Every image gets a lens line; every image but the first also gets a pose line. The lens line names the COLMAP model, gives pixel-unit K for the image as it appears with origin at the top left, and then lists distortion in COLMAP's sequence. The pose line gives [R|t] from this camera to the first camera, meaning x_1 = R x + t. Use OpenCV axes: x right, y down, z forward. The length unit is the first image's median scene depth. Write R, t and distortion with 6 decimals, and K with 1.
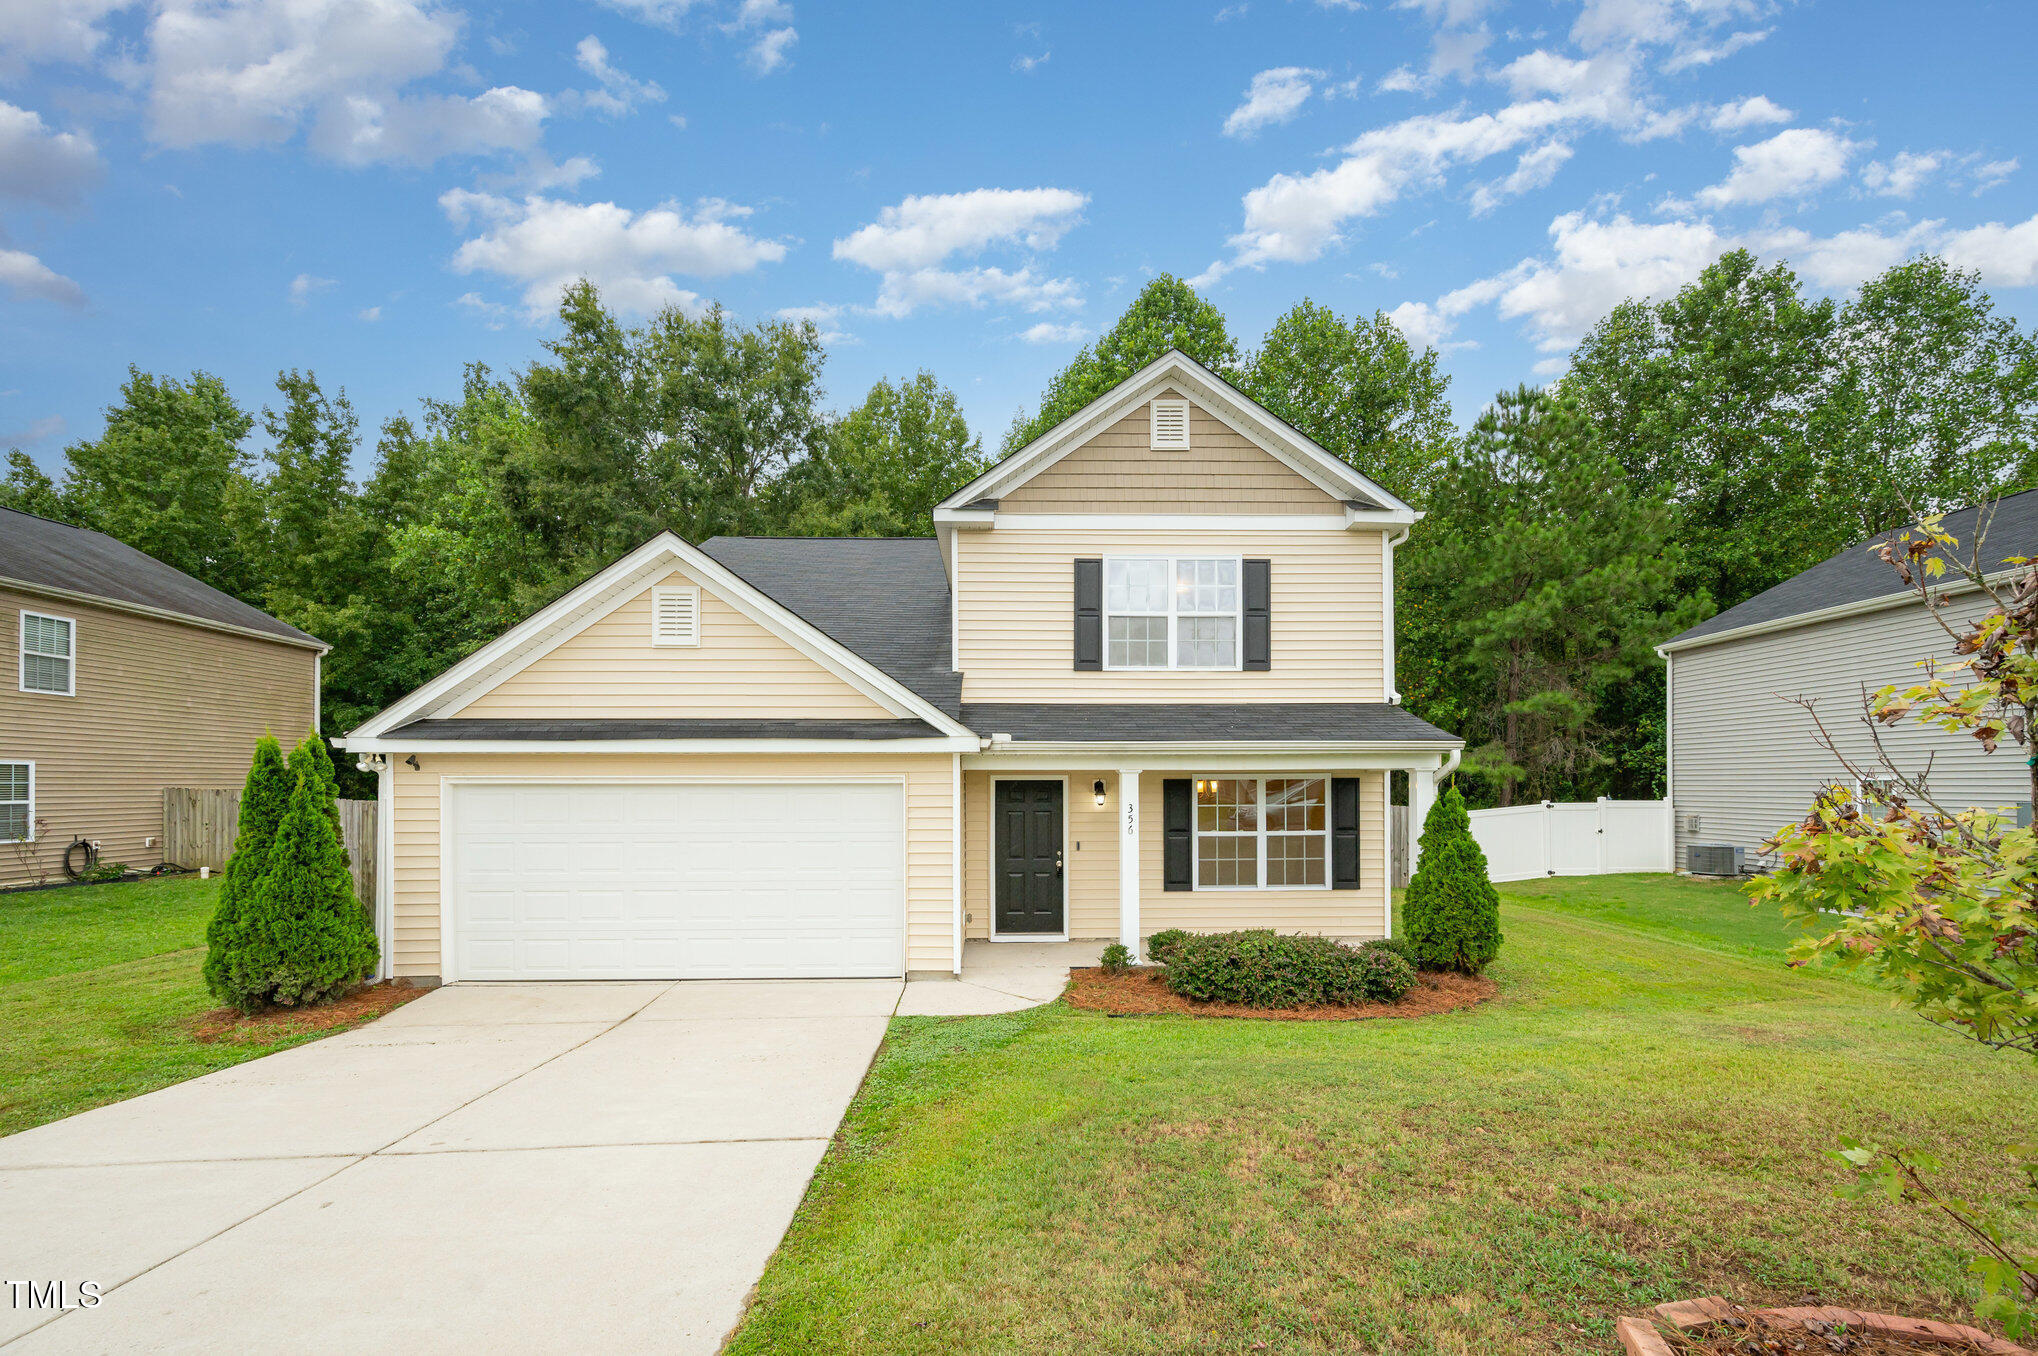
lens RADIAL K [[834.6, 0, 1018.5], [0, 834.6, 769.3], [0, 0, 1]] dist [-0.000485, -0.000470]
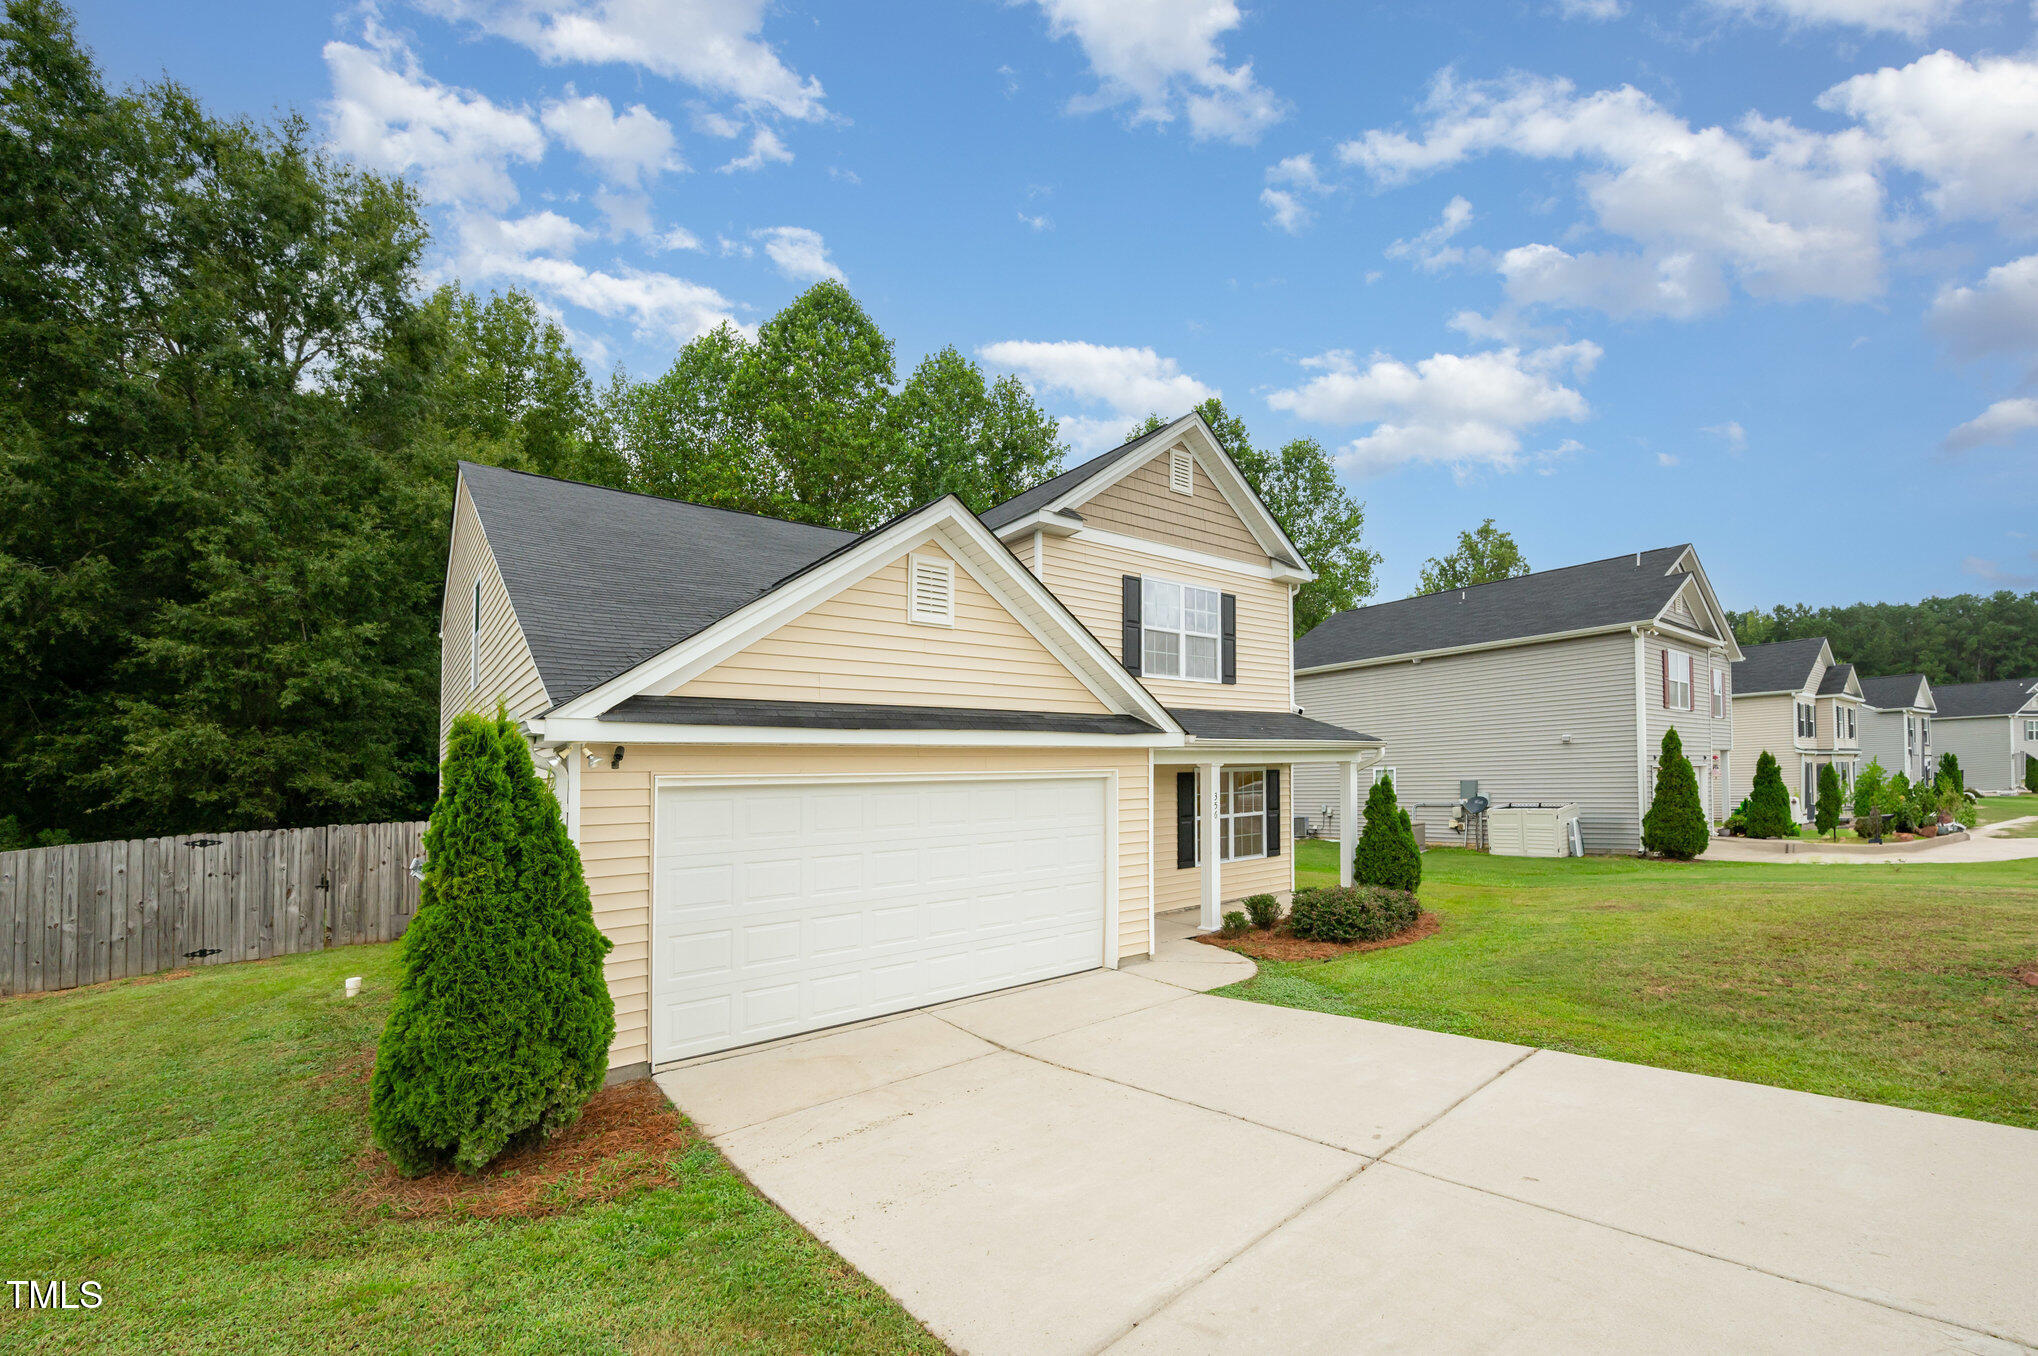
lens RADIAL K [[826.5, 0, 1021.8], [0, 826.5, 756.3], [0, 0, 1]] dist [0.000545, 0.000025]
pose [[0.801475, -0.000291, 0.598029, -0.699105], [0.011708, 0.999816, -0.015205, 0.004406], [-0.597914, 0.019188, 0.801330, 0.203407]]
